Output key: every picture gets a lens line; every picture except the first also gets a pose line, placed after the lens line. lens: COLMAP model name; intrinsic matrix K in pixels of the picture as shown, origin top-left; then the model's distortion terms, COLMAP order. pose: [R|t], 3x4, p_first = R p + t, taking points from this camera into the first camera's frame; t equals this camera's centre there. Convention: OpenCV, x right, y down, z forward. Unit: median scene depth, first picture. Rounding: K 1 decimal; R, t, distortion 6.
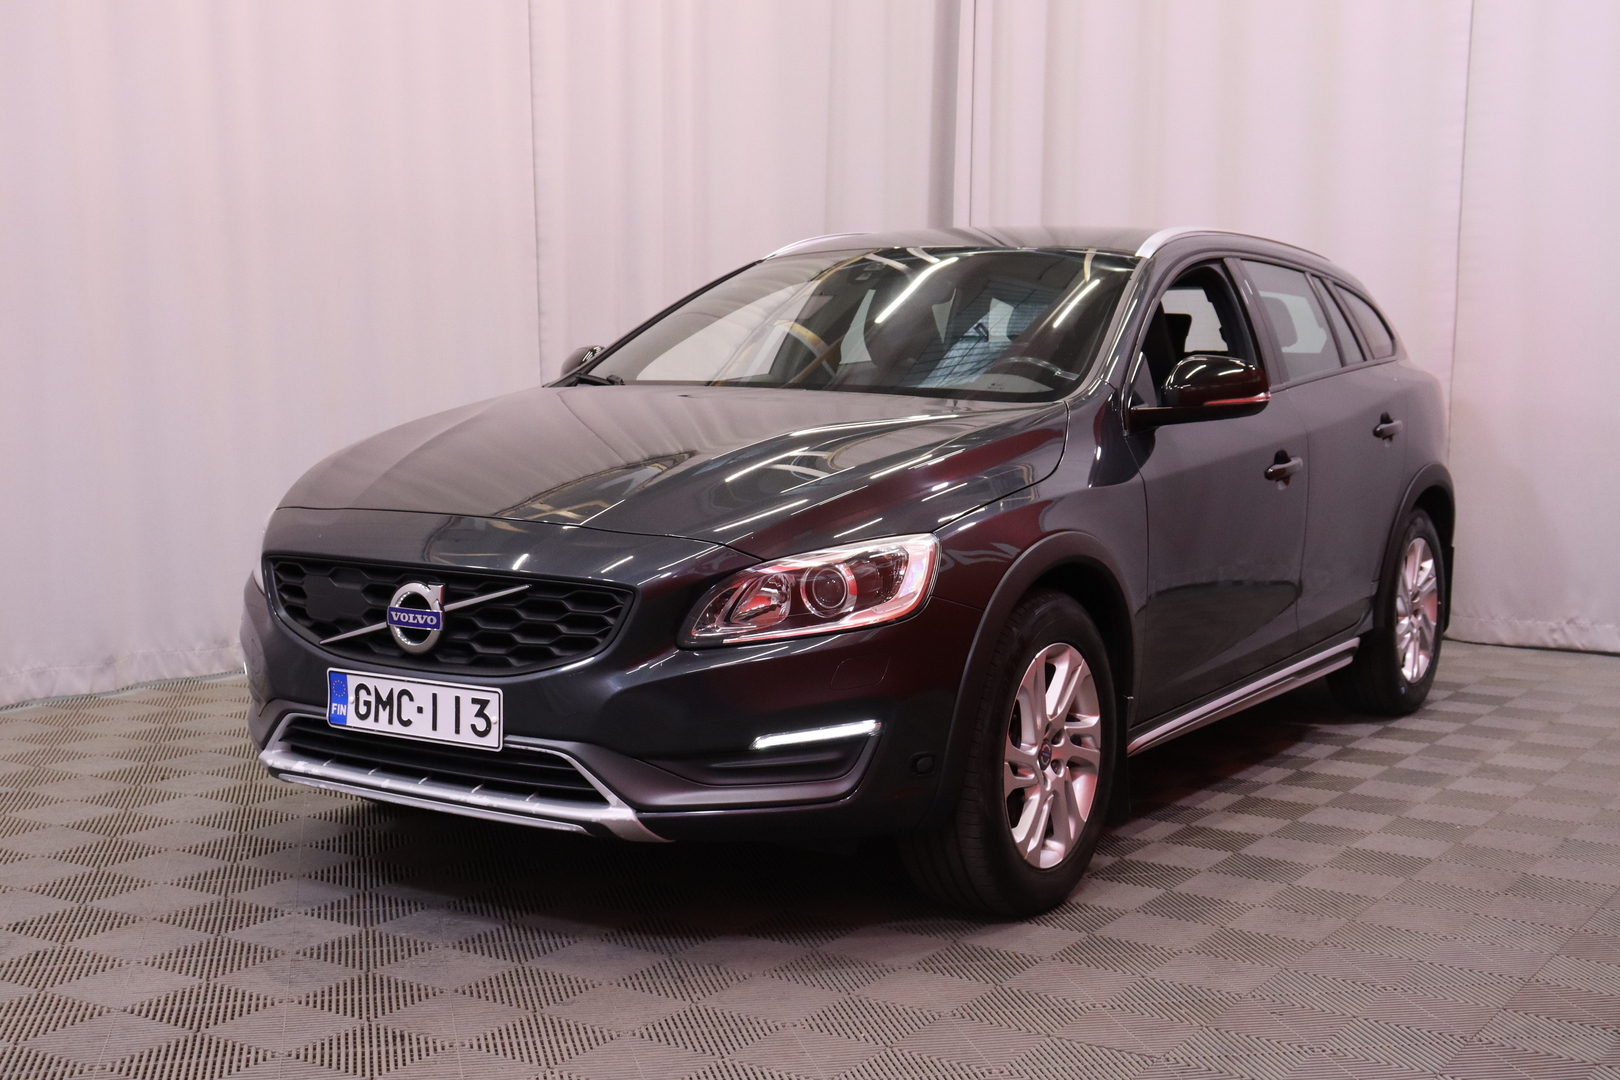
lens RADIAL K [[2168.3, 0, 810.0], [0, 2168.3, 540.0], [0, 0, 1]] dist [-0.050860, -0.032502]
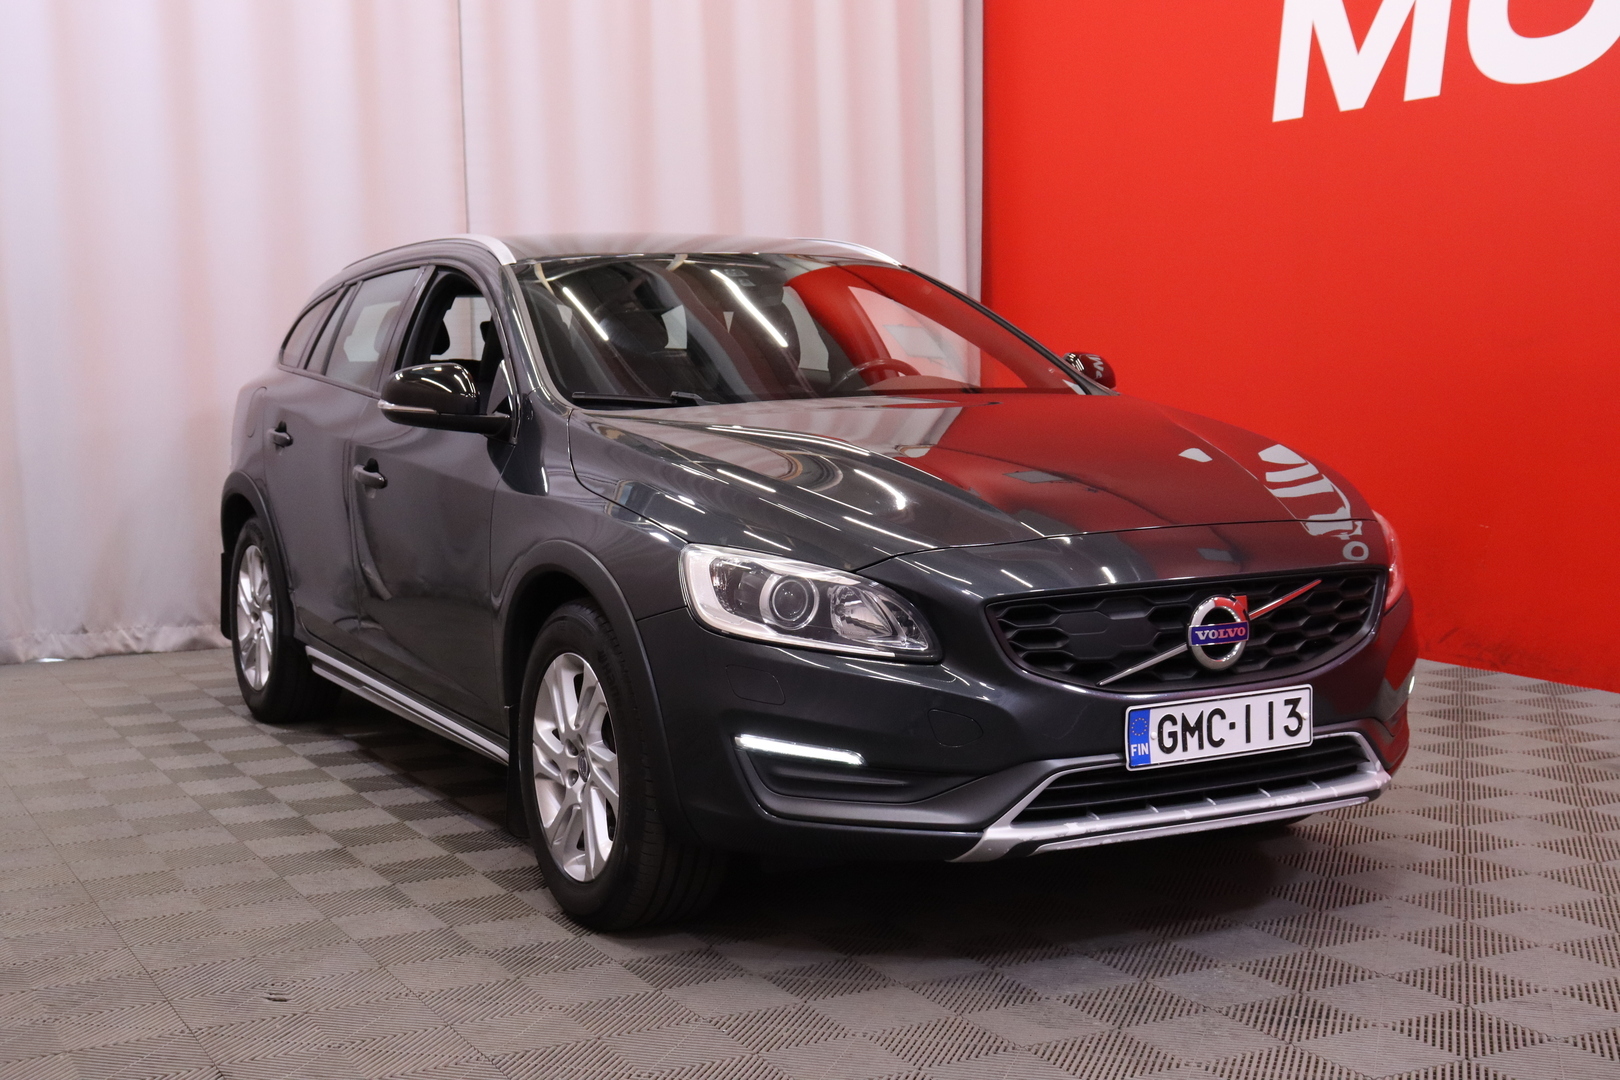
lens RADIAL K [[2230.5, 0, 810.0], [0, 2230.5, 540.0], [0, 0, 1]] dist [-0.037263, -0.002957]
pose [[0.487883, -0.101686, 0.866966, -1.134243], [0.111029, 0.992354, 0.053912, -0.079640], [-0.865819, 0.069956, 0.495442, 0.662850]]
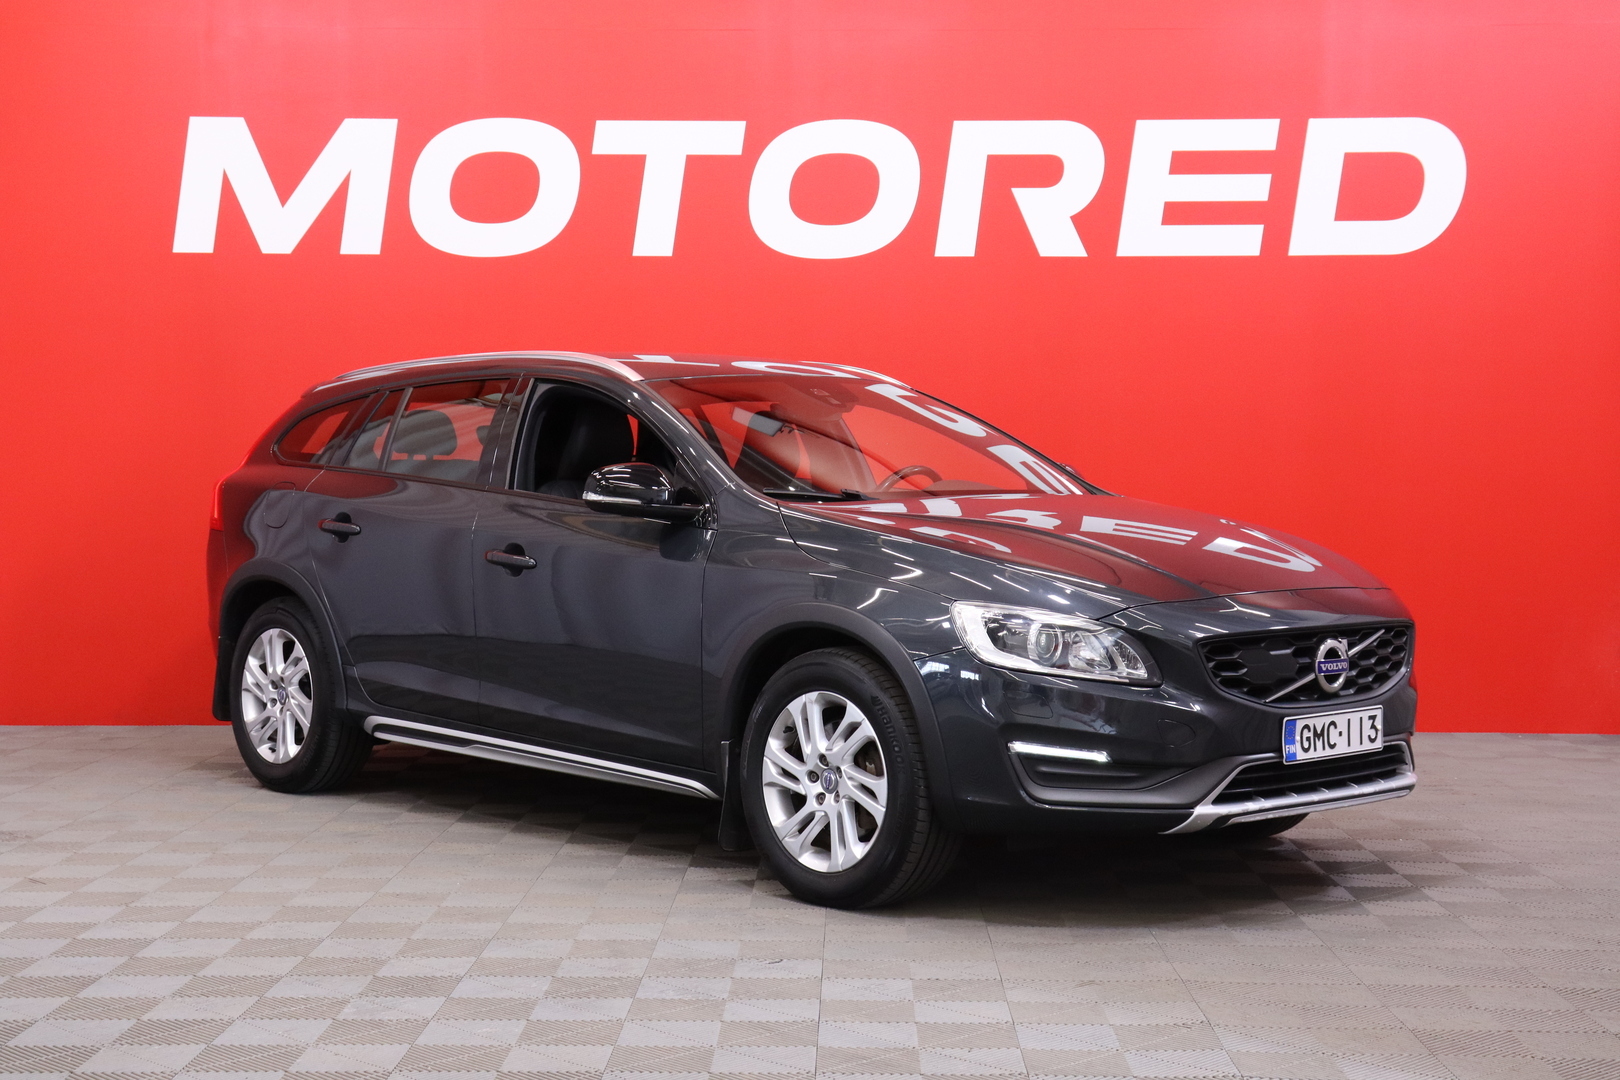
lens RADIAL K [[2444.9, 0, 810.0], [0, 2444.9, 540.0], [0, 0, 1]] dist [-0.003848, -0.015127]
pose [[0.254787, -0.047185, 0.965845, -1.723798], [0.098229, 0.994905, 0.022692, -0.107803], [-0.961995, 0.089092, 0.258123, 0.915394]]
